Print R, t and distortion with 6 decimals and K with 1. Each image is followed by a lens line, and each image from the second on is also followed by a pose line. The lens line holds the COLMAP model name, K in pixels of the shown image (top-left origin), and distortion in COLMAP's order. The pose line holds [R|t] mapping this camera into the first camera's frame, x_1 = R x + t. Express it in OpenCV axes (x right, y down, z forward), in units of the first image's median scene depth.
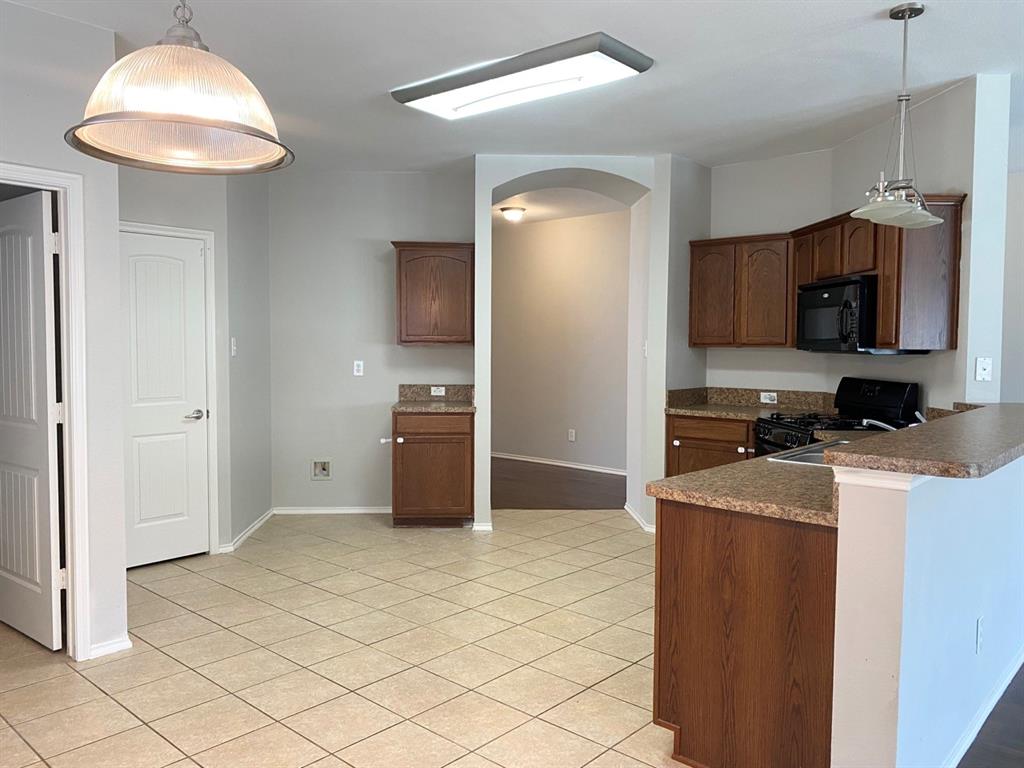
lens RADIAL K [[772.0, 0, 496.3], [0, 772.0, 392.9], [0, 0, 1]] dist [0.031971, -0.034782]
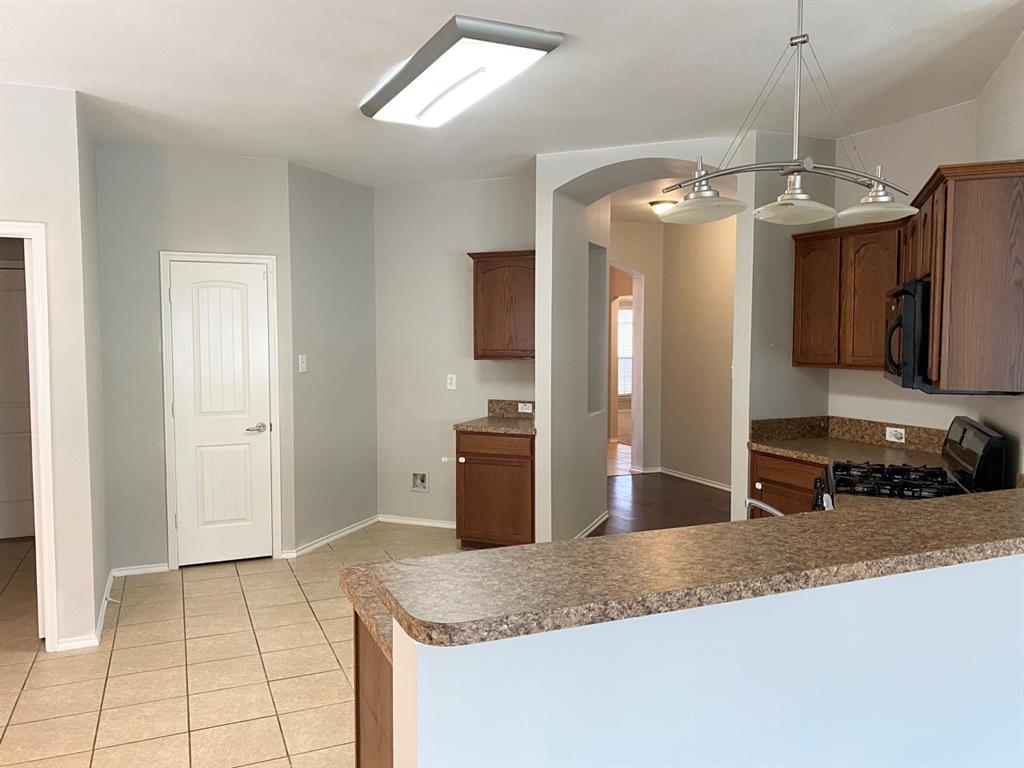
lens RADIAL K [[772.0, 0, 495.2], [0, 772.0, 390.2], [0, 0, 1]] dist [0.031971, -0.034782]
pose [[0.910477, 0.025178, -0.412793, 0.322525], [-0.021644, 0.999678, 0.013234, -0.041107], [0.412993, -0.003114, 0.910729, 0.147829]]
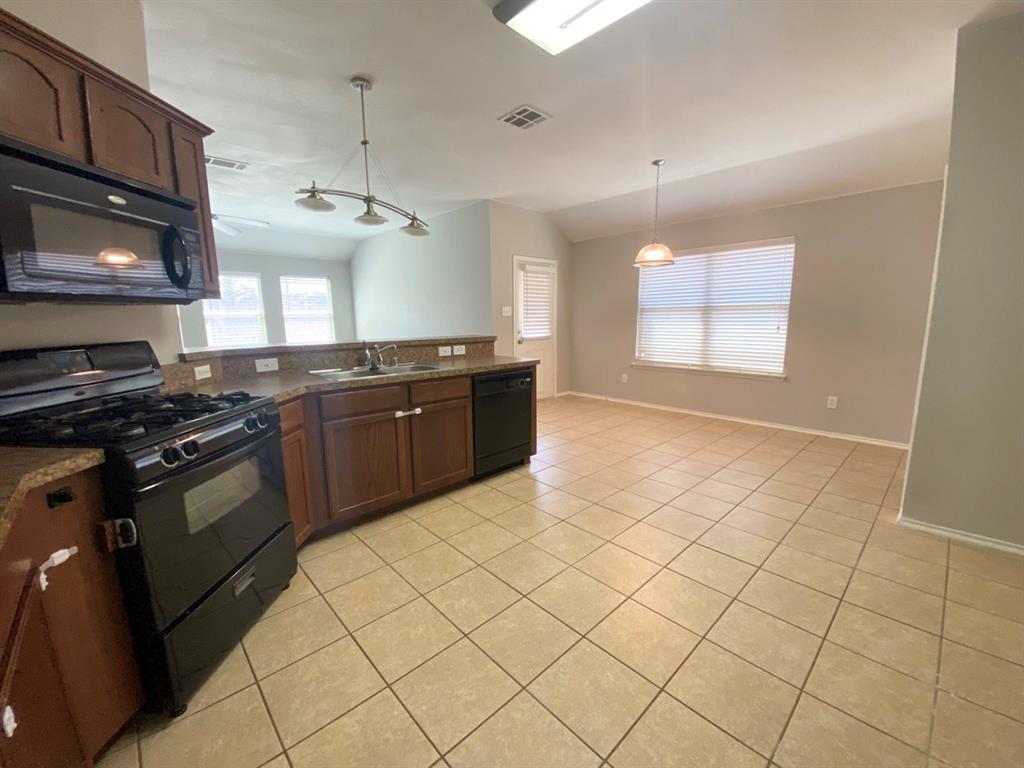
lens RADIAL K [[424.8, 0, 508.9], [0, 424.8, 390.7], [0, 0, 1]] dist [-0.003188, -0.003117]
pose [[-0.998455, -0.001045, 0.055557, 0.096073], [0.011782, 0.973106, 0.230055, -0.045537], [-0.054303, 0.230354, -0.971591, 1.101916]]
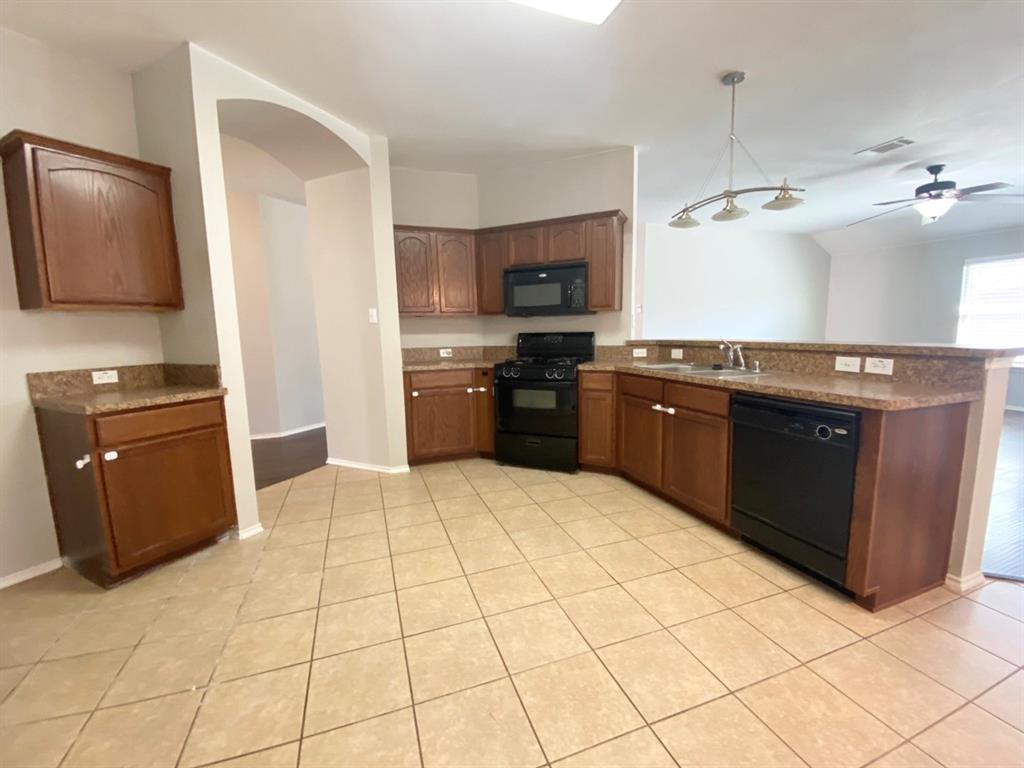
lens RADIAL K [[424.8, 0, 512.5], [0, 424.8, 391.7], [0, 0, 1]] dist [-0.003188, -0.003117]
pose [[0.461138, -0.143137, 0.875707, -0.282615], [0.081000, 0.989573, 0.119095, -0.005986], [-0.883624, 0.016013, 0.467924, 0.566835]]
